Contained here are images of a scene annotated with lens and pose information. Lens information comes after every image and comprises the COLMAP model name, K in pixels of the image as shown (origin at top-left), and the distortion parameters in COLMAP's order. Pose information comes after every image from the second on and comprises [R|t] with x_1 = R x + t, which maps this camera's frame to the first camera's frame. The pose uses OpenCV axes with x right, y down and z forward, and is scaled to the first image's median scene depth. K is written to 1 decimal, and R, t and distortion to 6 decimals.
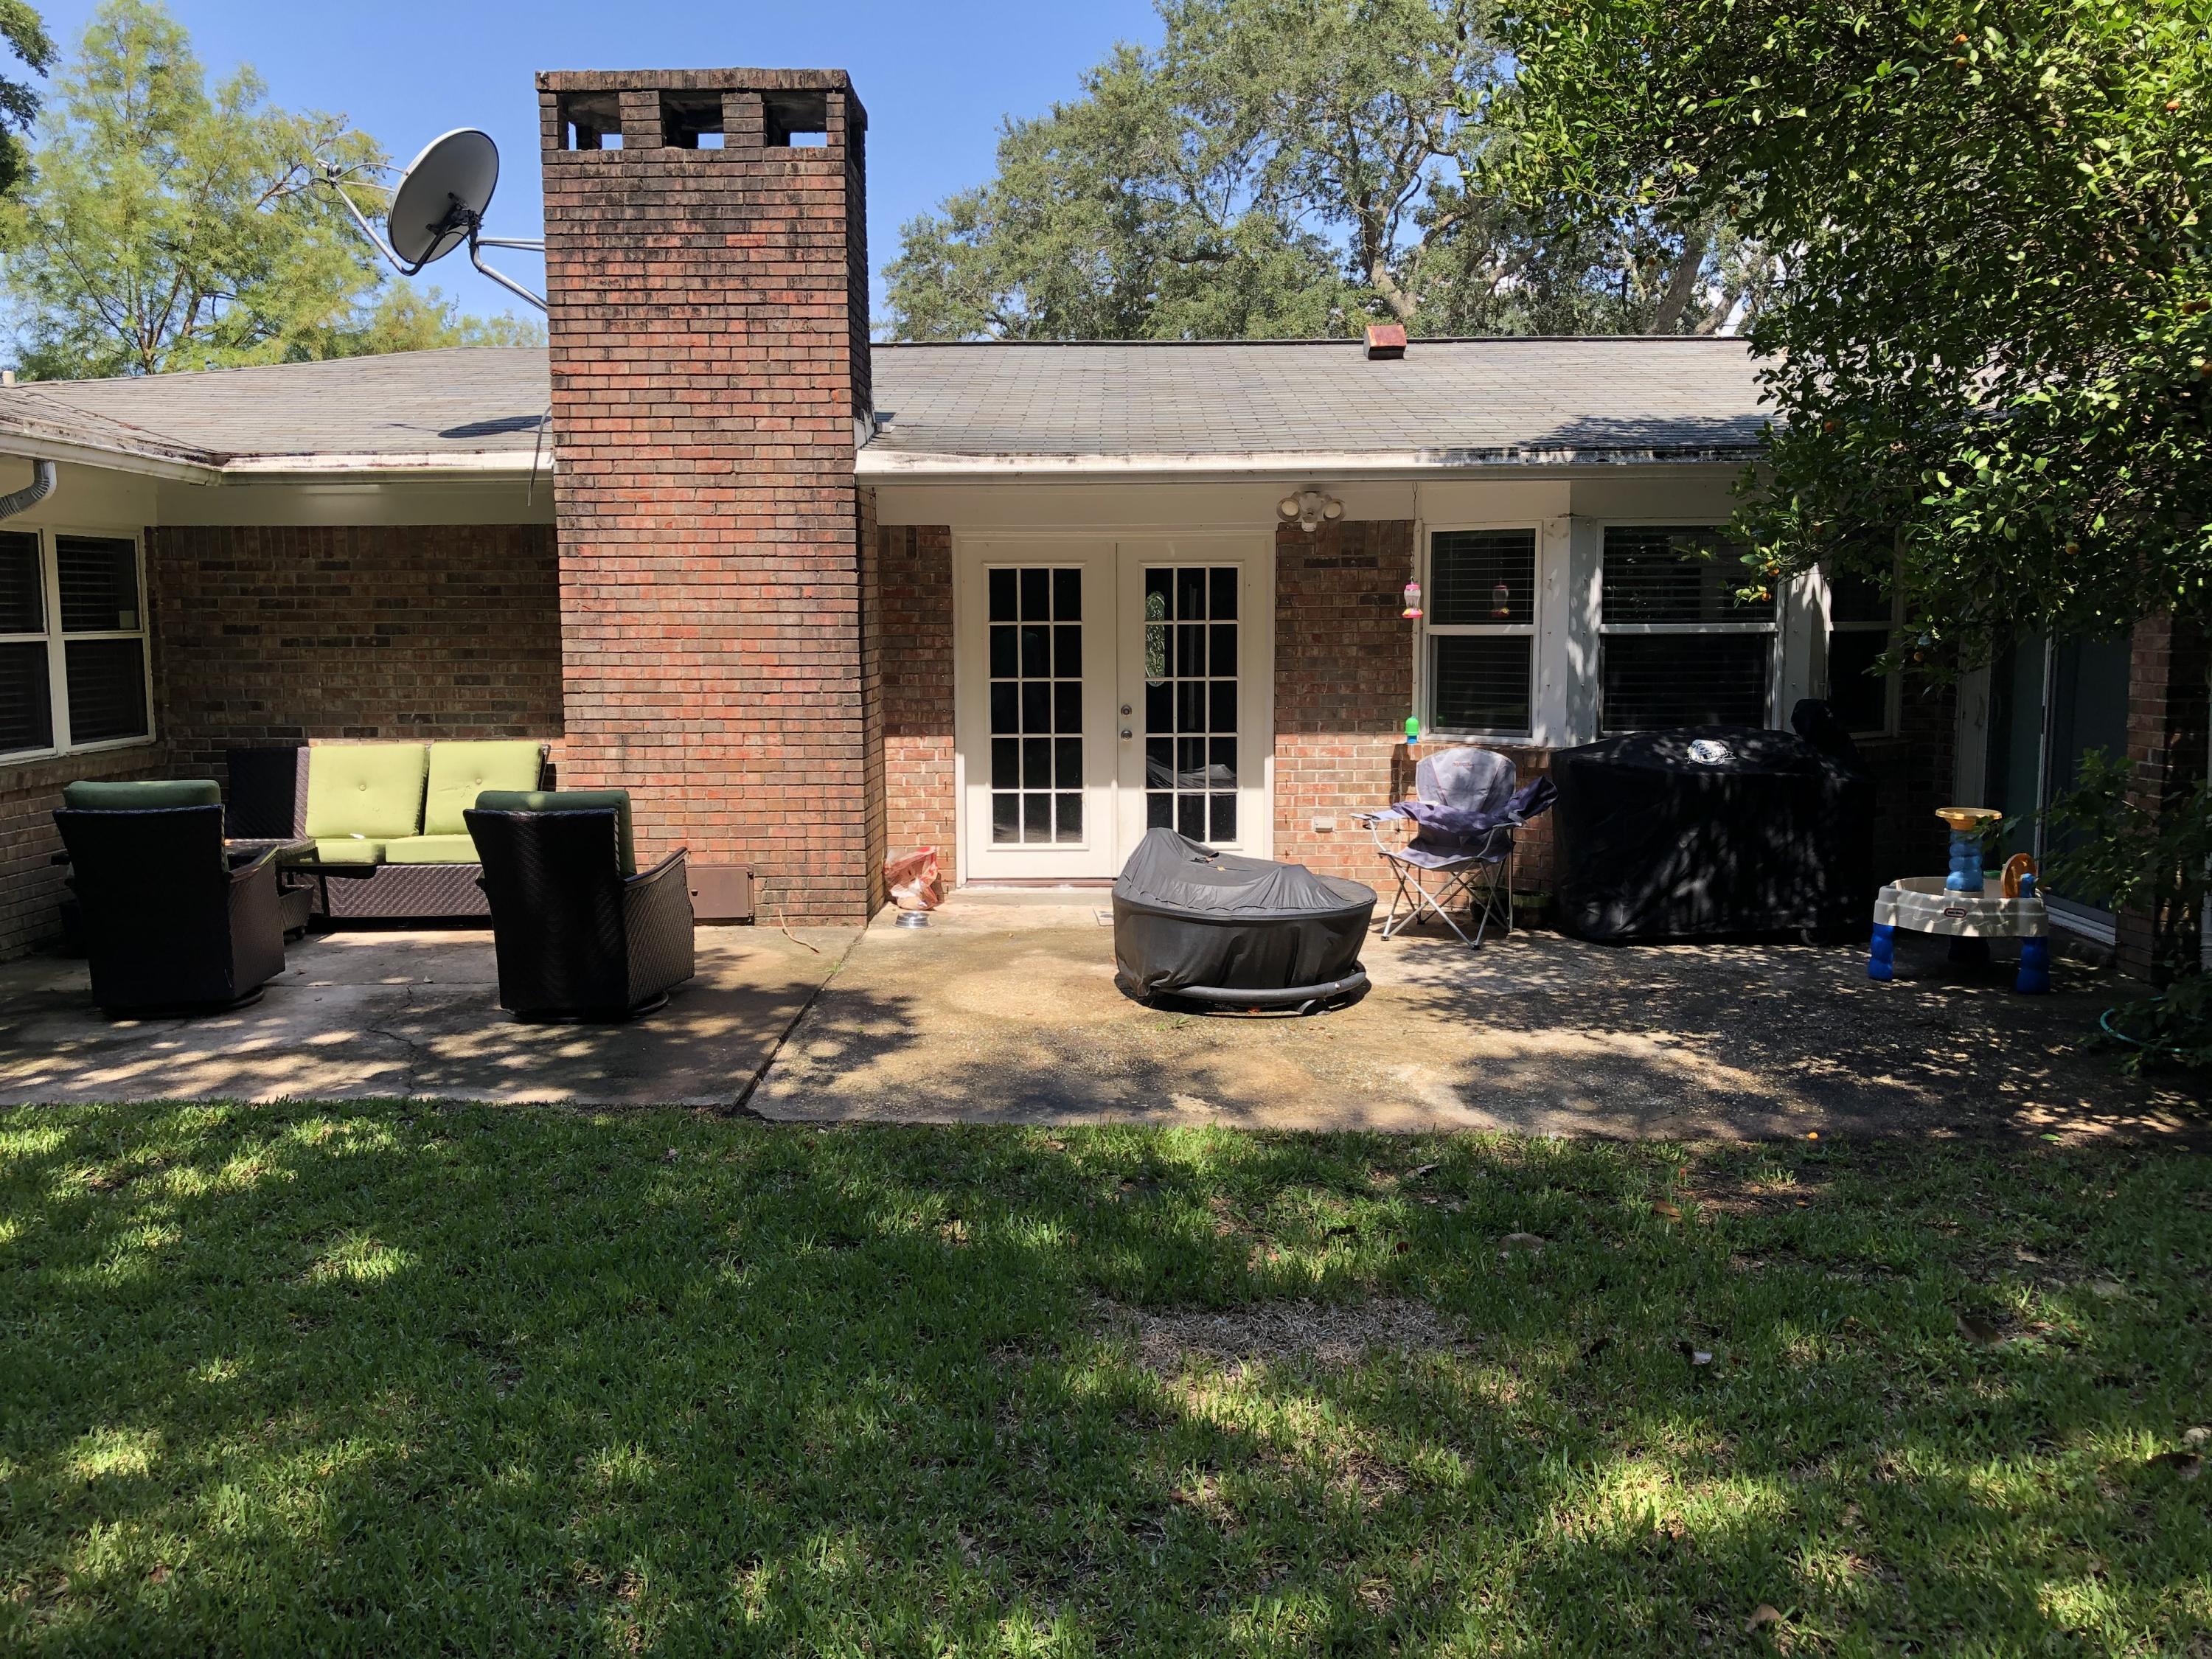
lens RADIAL K [[1788.4, 0, 1102.2], [0, 1788.4, 819.7], [0, 0, 1]] dist [0.020150, -0.017008]
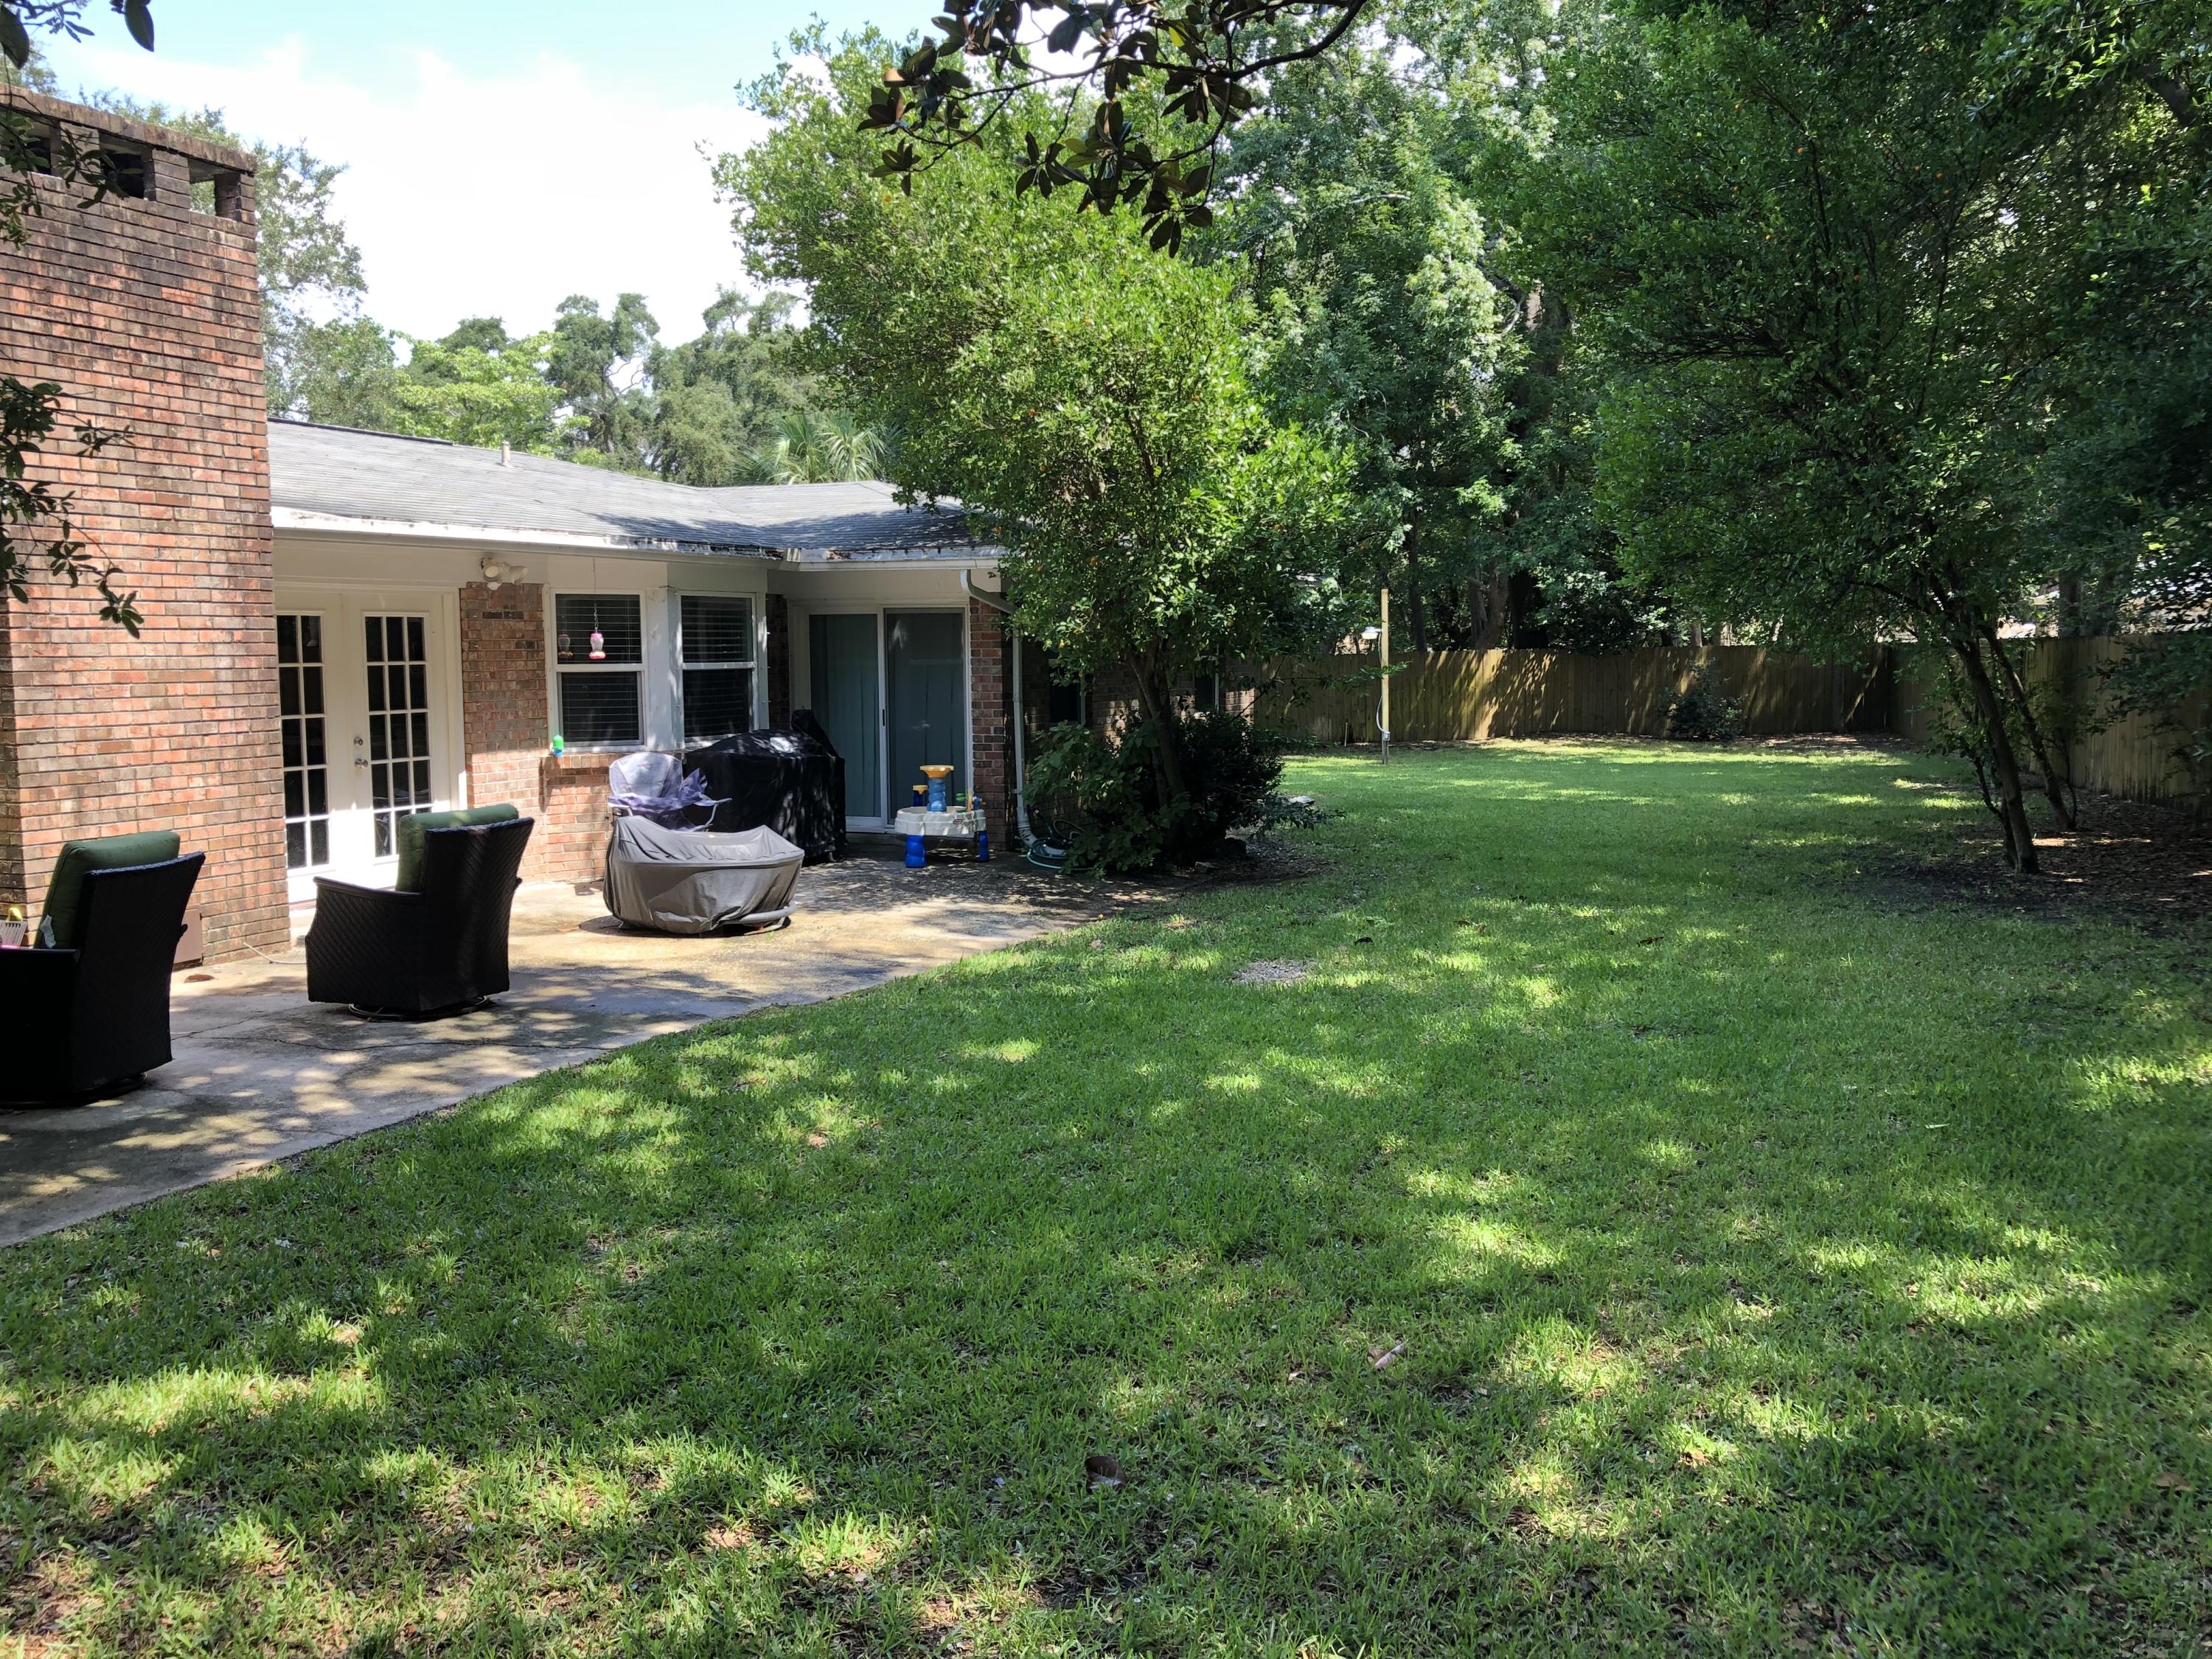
lens RADIAL K [[1788.4, 0, 1102.2], [0, 1788.4, 819.7], [0, 0, 1]] dist [0.020150, -0.017008]
pose [[0.398933, -0.087841, 0.912763, -0.934231], [0.111924, 0.992623, 0.046609, -0.013391], [-0.910124, 0.083566, 0.405822, 0.122094]]
